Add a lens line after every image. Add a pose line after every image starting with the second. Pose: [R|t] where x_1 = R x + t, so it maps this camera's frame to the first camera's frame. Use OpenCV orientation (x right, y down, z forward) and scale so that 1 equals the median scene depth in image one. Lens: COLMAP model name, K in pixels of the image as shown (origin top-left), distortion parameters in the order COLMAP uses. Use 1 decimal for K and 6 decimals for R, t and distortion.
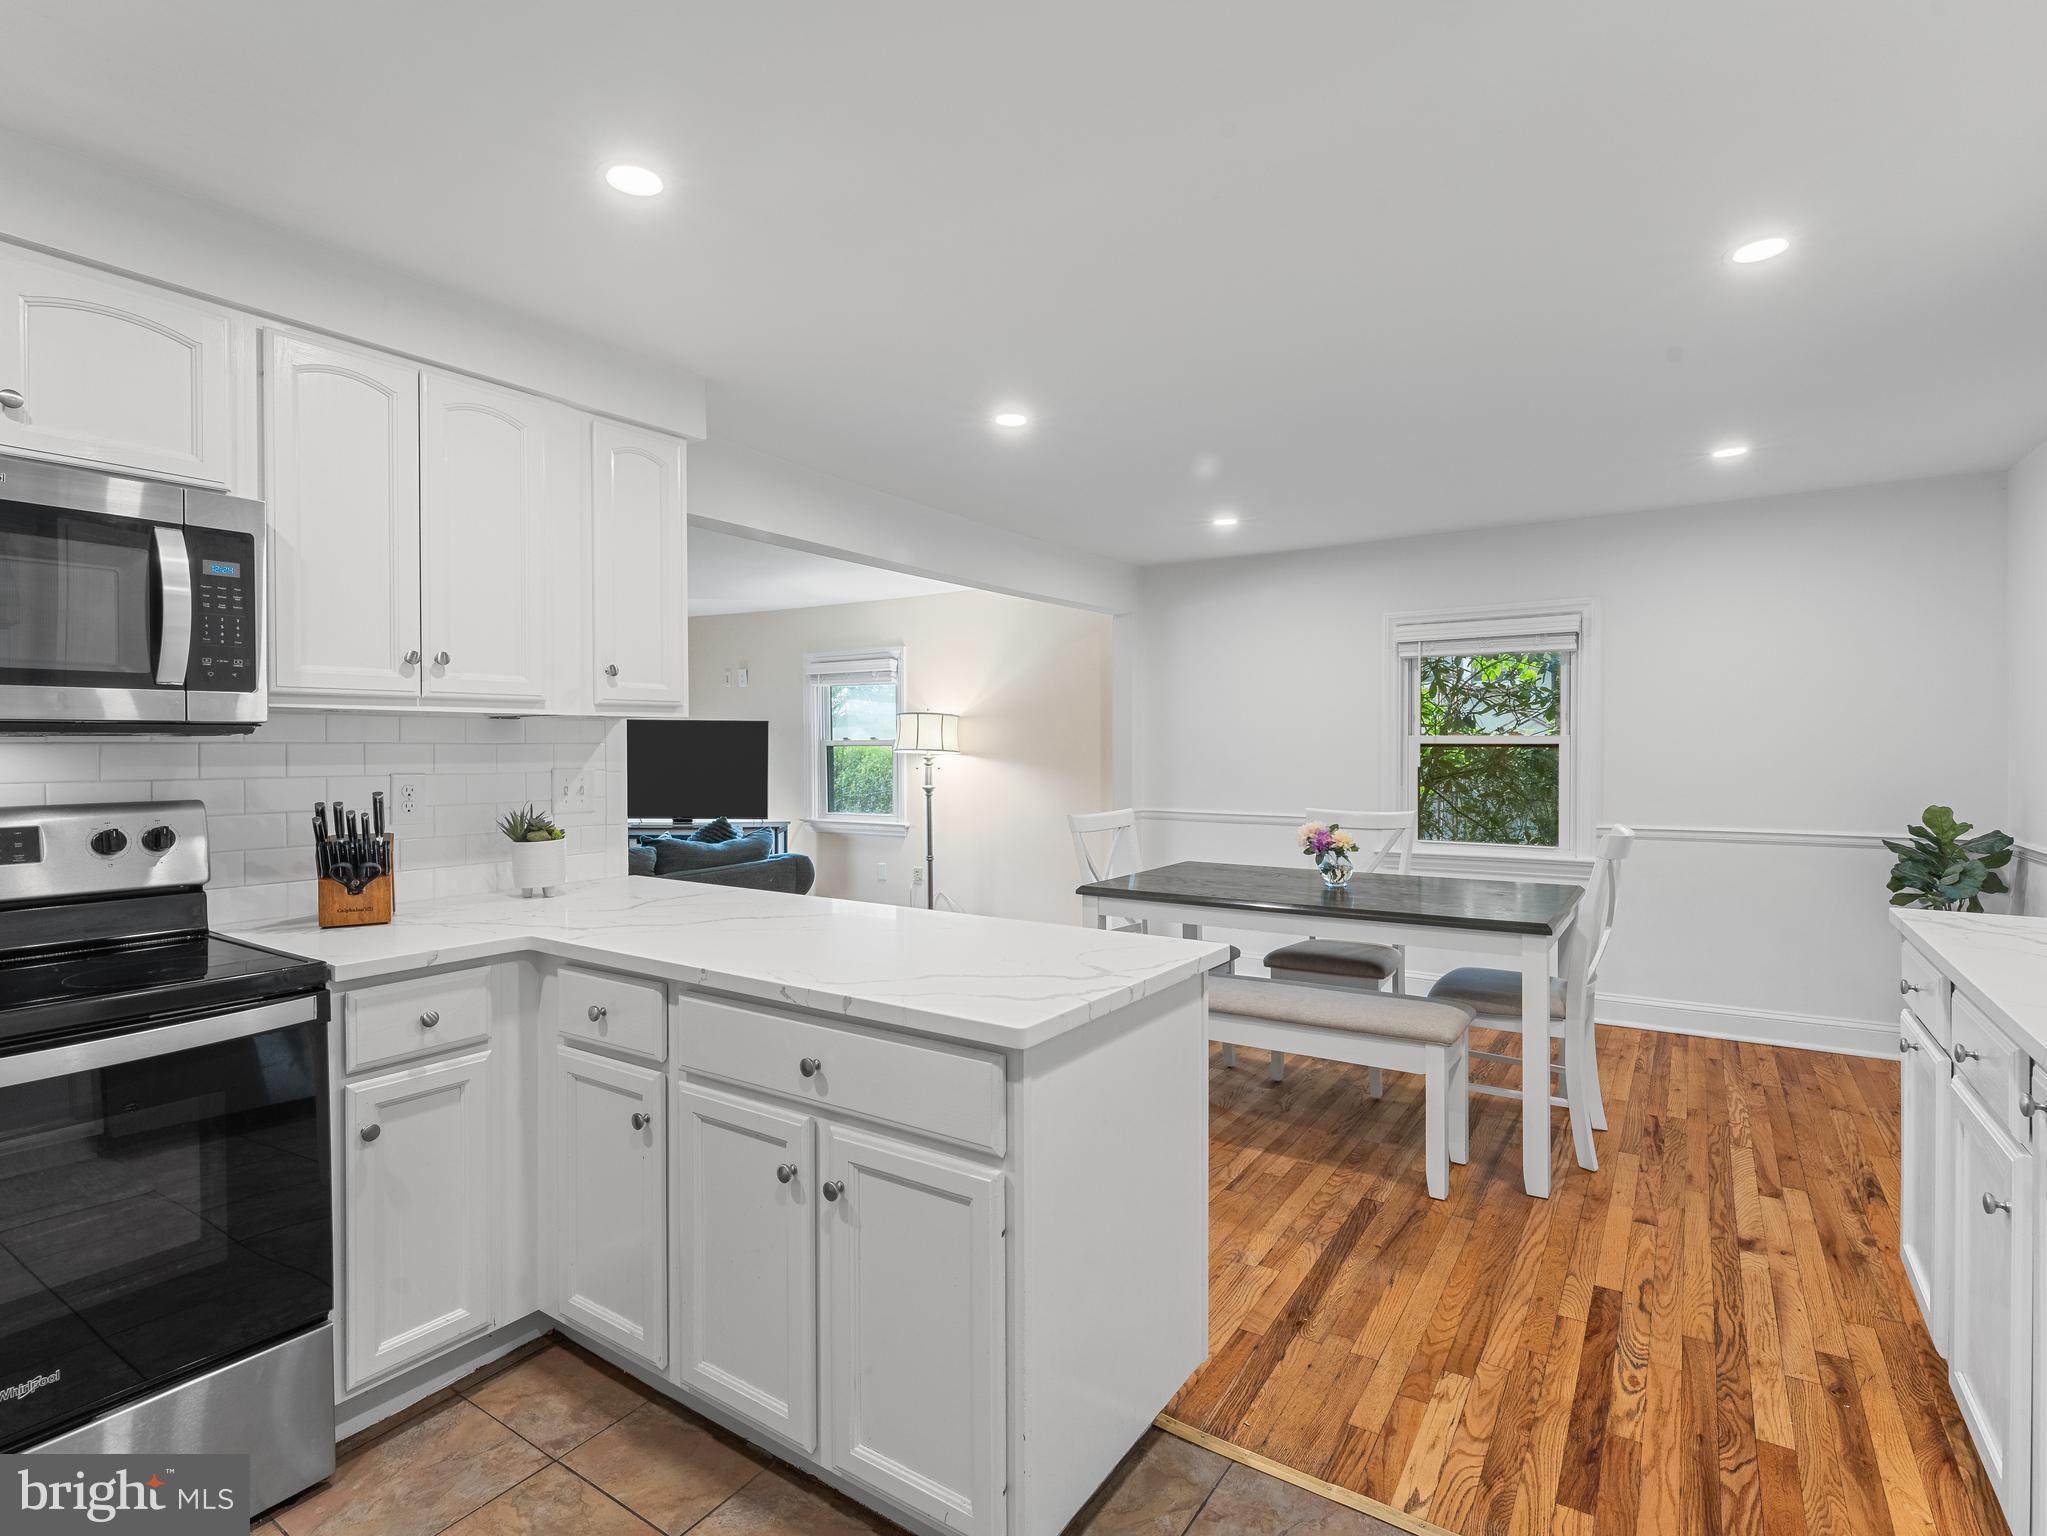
lens RADIAL K [[1053.0, 0, 1023.5], [0, 1053.0, 768.0], [0, 0, 1]] dist [-0.000780, -0.000050]
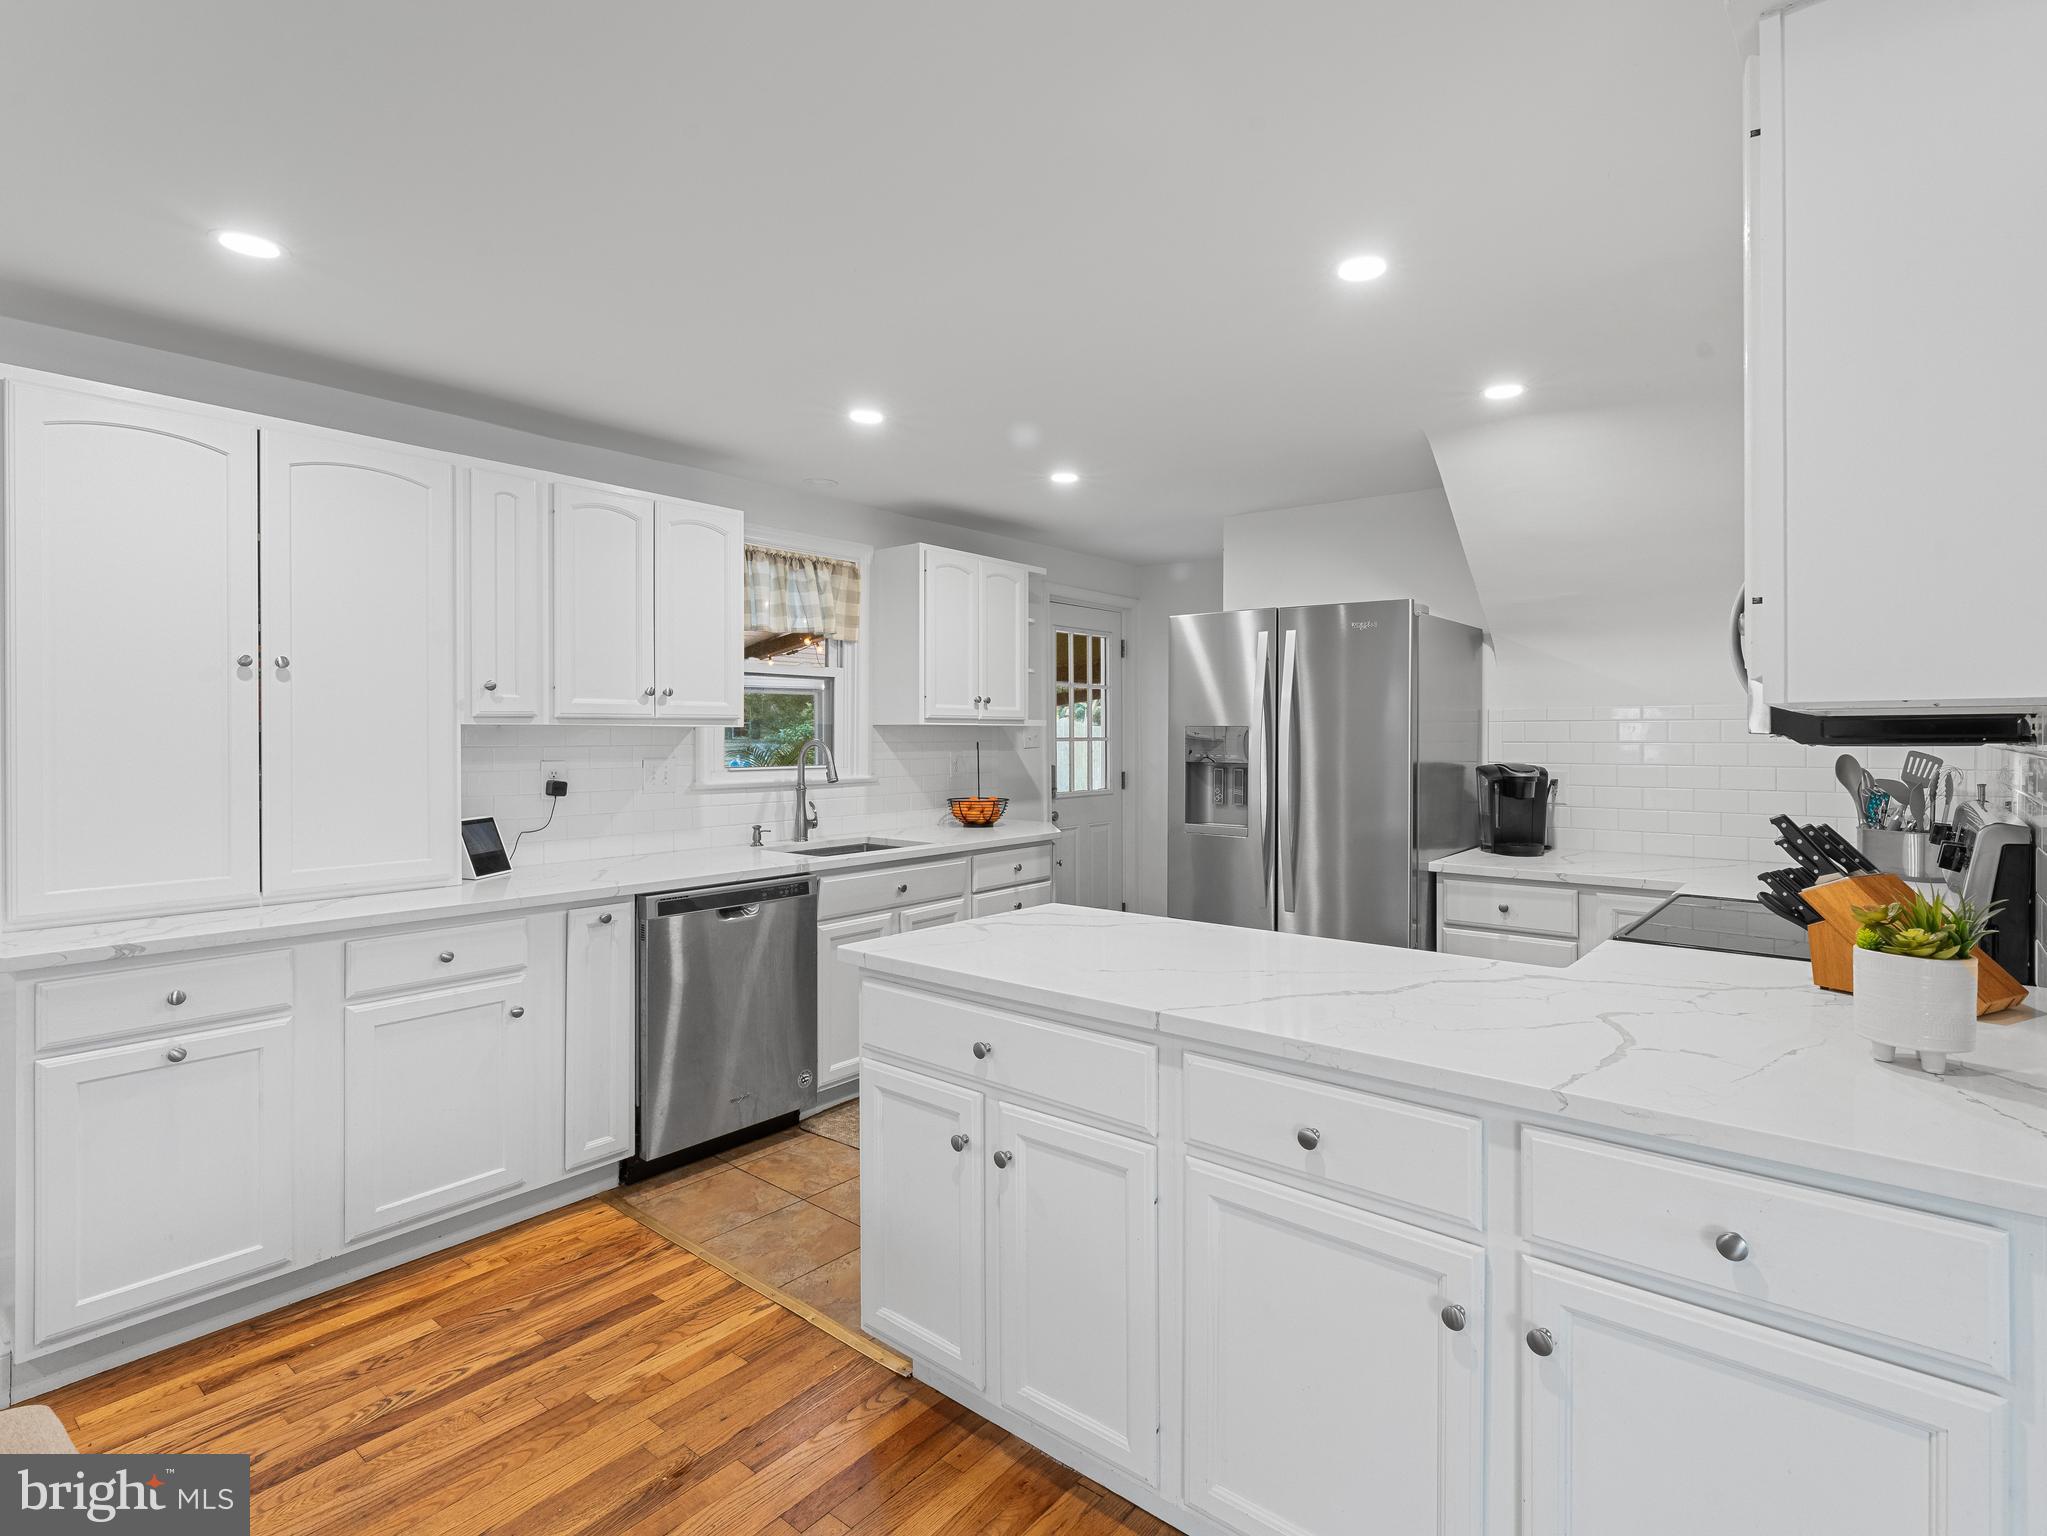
lens RADIAL K [[1015.8, 0, 1031.1], [0, 1015.8, 725.8], [0, 0, 1]] dist [-0.000477, -0.000799]
pose [[-0.993475, 0.008274, 0.113751, -0.113140], [0.009572, 0.999895, 0.010877, -0.063228], [-0.113649, 0.011895, -0.993450, 1.877637]]
